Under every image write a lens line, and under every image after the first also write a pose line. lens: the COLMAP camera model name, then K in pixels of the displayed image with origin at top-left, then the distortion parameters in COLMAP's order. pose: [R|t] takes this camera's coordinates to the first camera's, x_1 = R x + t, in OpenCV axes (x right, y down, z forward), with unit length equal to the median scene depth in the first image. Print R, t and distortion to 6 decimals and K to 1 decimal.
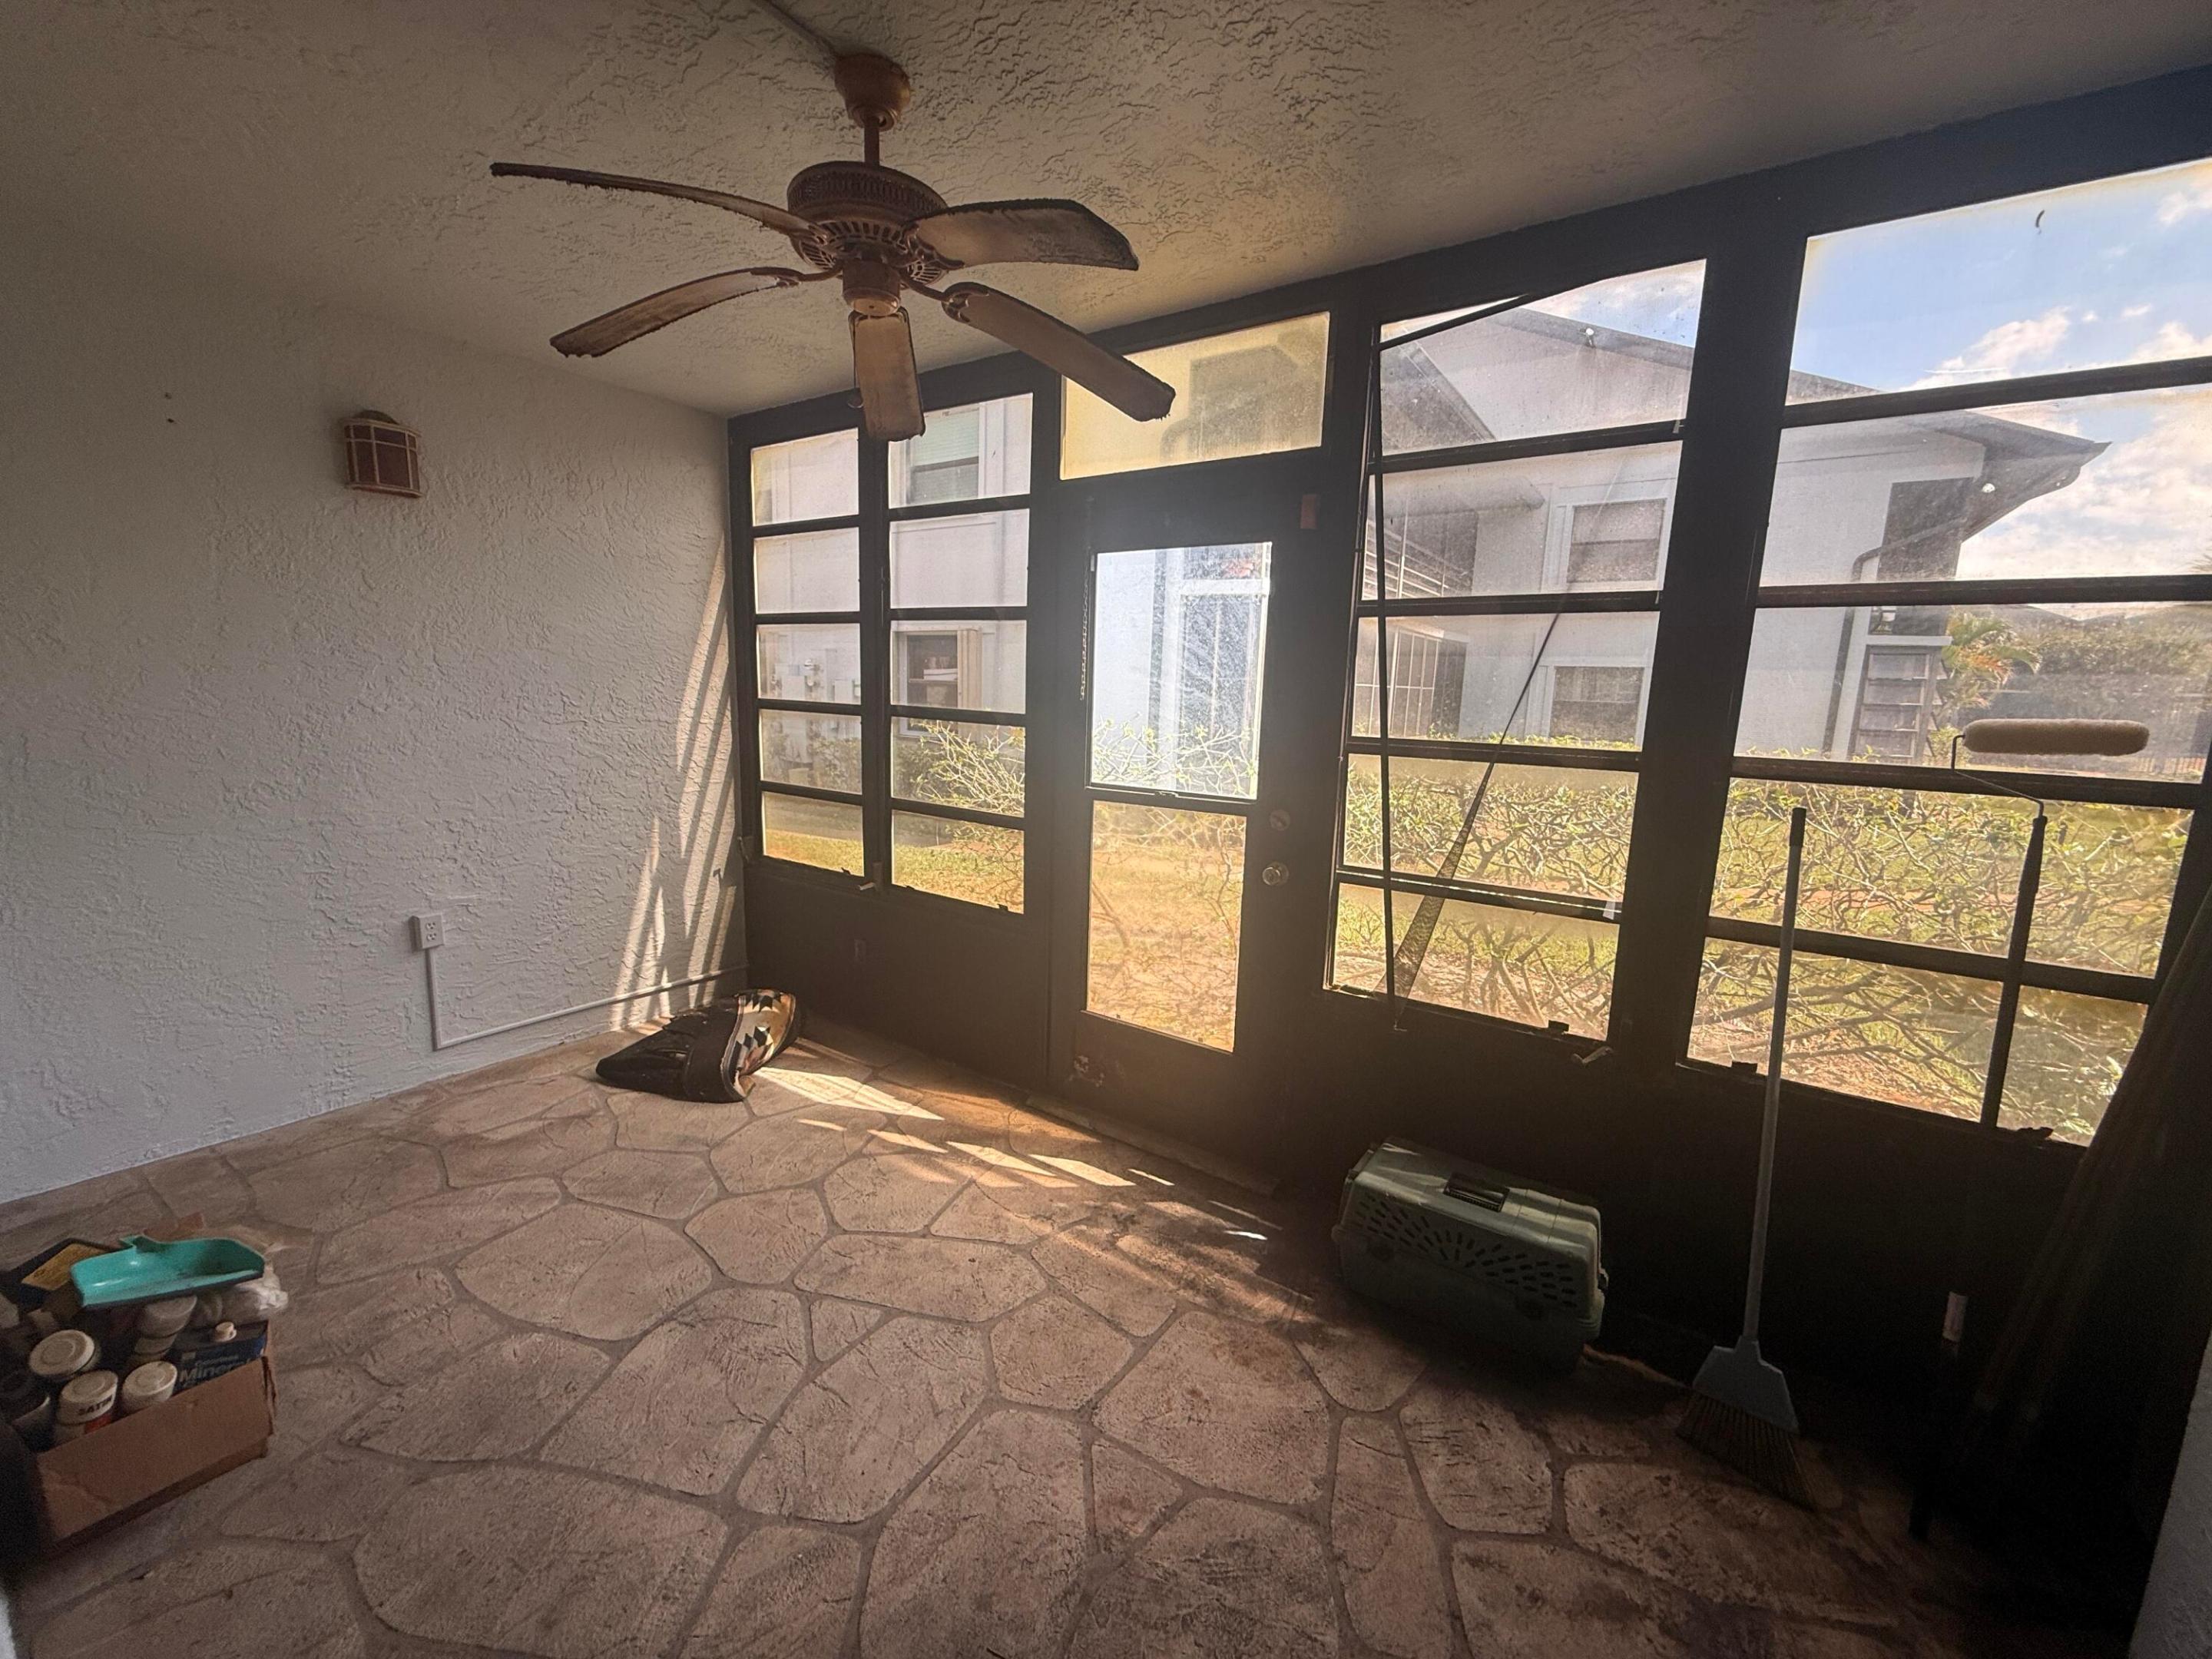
lens RADIAL K [[885.8, 0, 1100.3], [0, 885.8, 829.7], [0, 0, 1]] dist [0.003525, -0.001567]
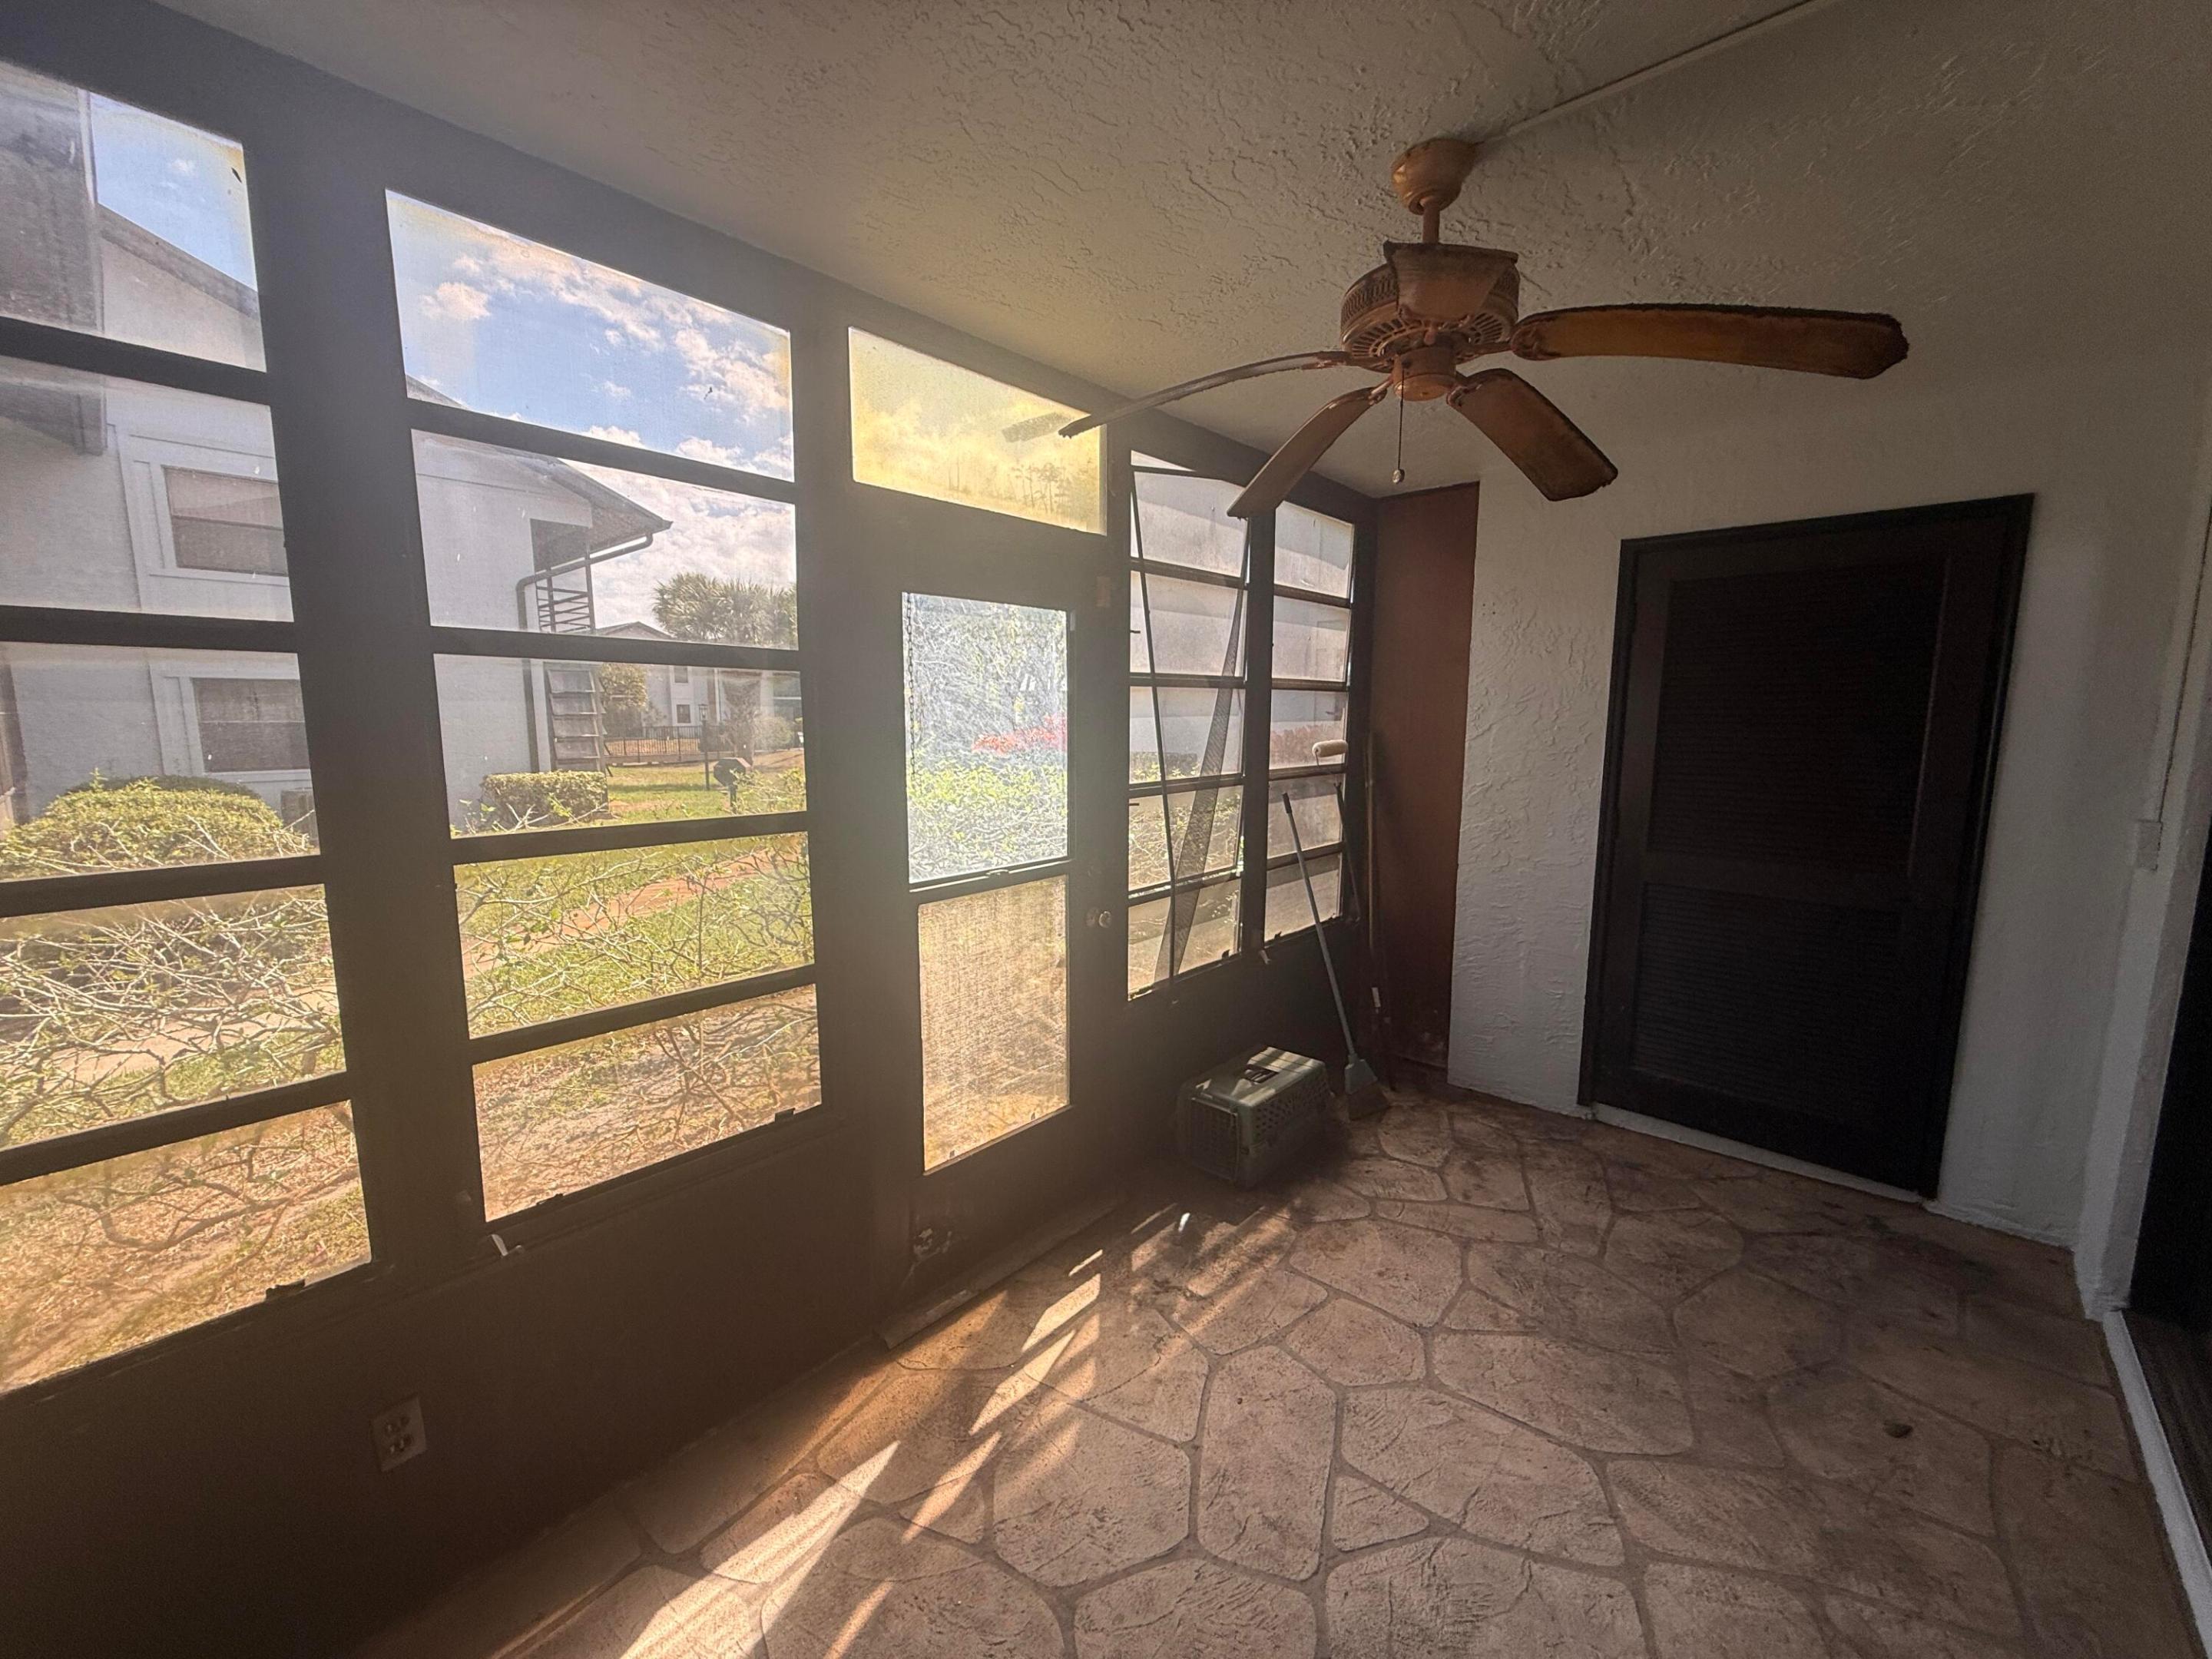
lens RADIAL K [[885.8, 0, 1101.8], [0, 885.8, 827.8], [0, 0, 1]] dist [0.003525, -0.001567]
pose [[0.124469, -0.159935, 0.979249, -0.940210], [0.160608, 0.977156, 0.139179, -0.231918], [-0.979139, 0.139952, 0.147312, 0.907260]]
